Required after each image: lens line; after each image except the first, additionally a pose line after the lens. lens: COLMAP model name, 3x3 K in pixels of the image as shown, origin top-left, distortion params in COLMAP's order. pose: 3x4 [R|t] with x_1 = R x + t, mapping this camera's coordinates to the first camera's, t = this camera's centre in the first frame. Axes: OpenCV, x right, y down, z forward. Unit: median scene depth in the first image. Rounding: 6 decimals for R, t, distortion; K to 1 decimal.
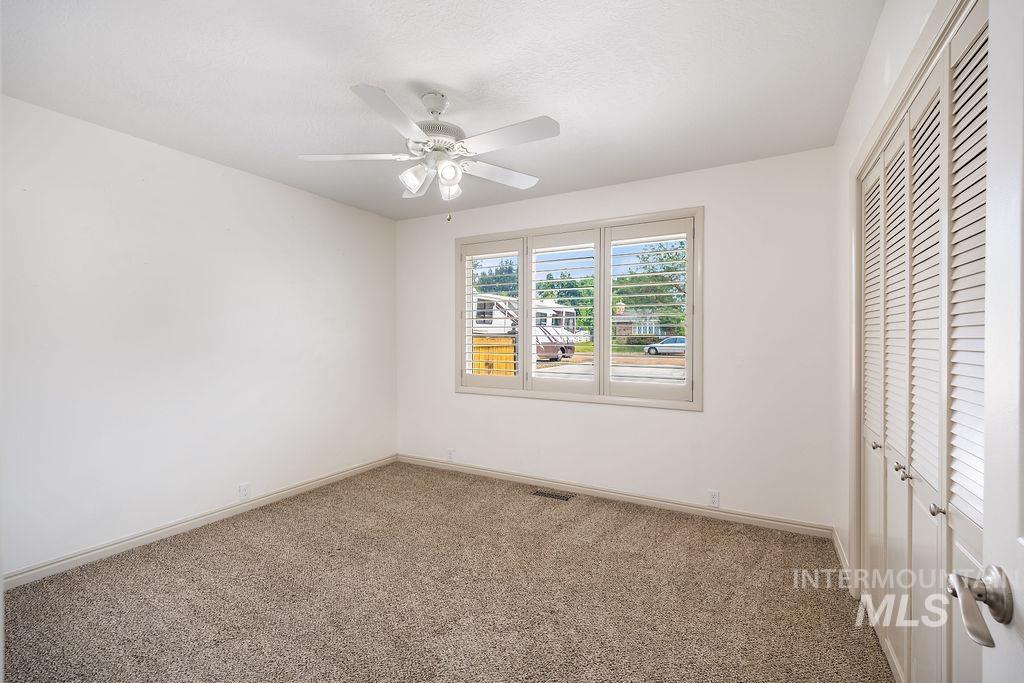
lens RADIAL K [[455.6, 0, 512.0], [0, 455.6, 341.5], [0, 0, 1]] dist [0.000796, -0.000057]
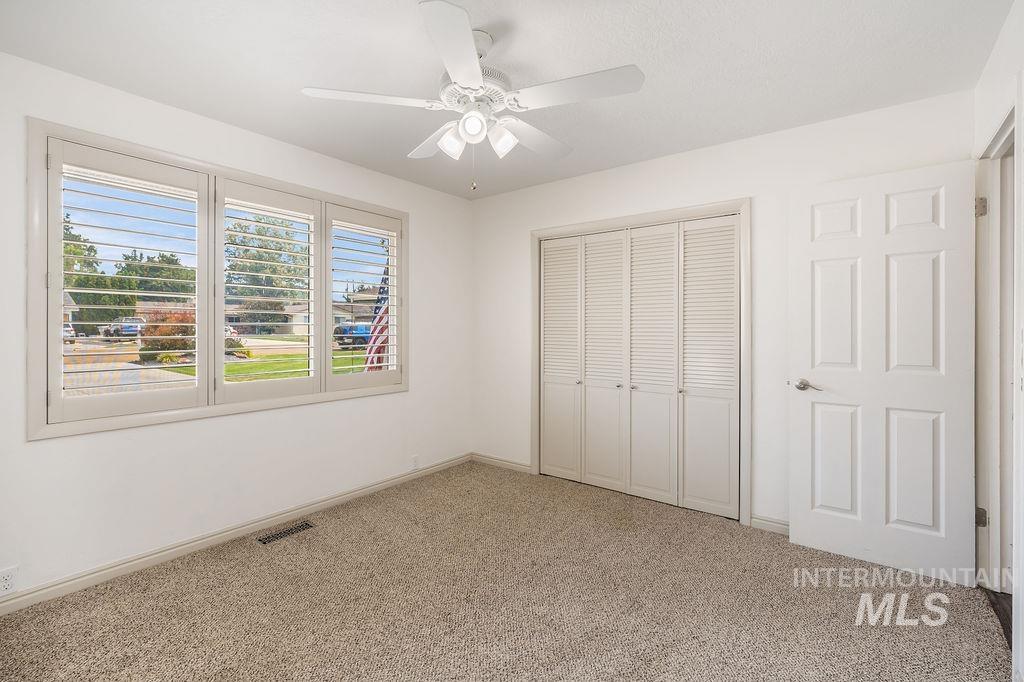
lens RADIAL K [[455.6, 0, 512.0], [0, 455.6, 341.0], [0, 0, 1]] dist [0.000796, -0.000057]
pose [[0.127670, -0.024016, 0.991526, -0.659557], [0.001327, 0.999710, 0.024043, 0.000804], [-0.991816, -0.001753, 0.127665, 0.572062]]
